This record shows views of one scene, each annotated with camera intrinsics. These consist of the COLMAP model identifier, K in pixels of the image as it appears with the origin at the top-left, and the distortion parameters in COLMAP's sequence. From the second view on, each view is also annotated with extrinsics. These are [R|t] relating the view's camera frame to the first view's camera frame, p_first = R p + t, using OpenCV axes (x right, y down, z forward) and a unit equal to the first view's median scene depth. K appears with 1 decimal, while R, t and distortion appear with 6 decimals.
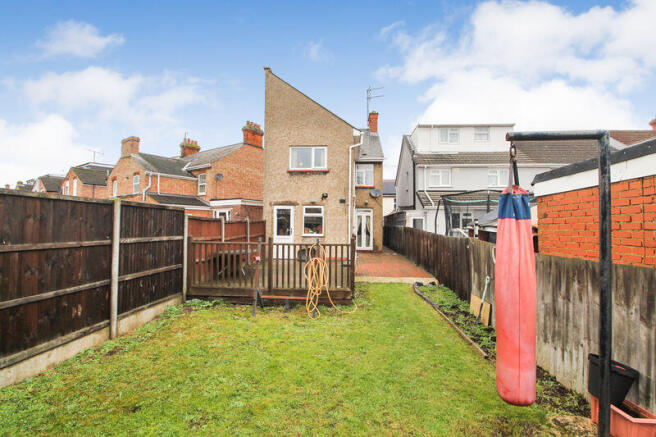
lens RADIAL K [[314.7, 0, 330.8], [0, 314.7, 221.0], [0, 0, 1]] dist [0.018745, -0.000380]
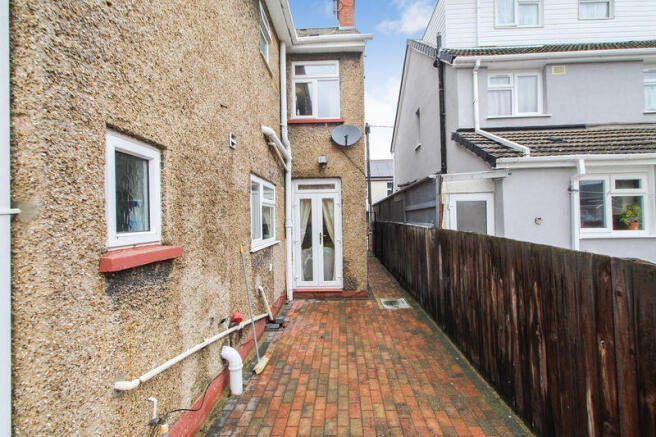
lens RADIAL K [[314.7, 0, 330.8], [0, 314.7, 221.0], [0, 0, 1]] dist [0.018745, -0.000380]
pose [[0.999377, -0.025291, 0.024617, 0.112090], [0.024878, 0.999547, 0.016920, 0.004044], [-0.025034, -0.016297, 0.999554, 0.625141]]
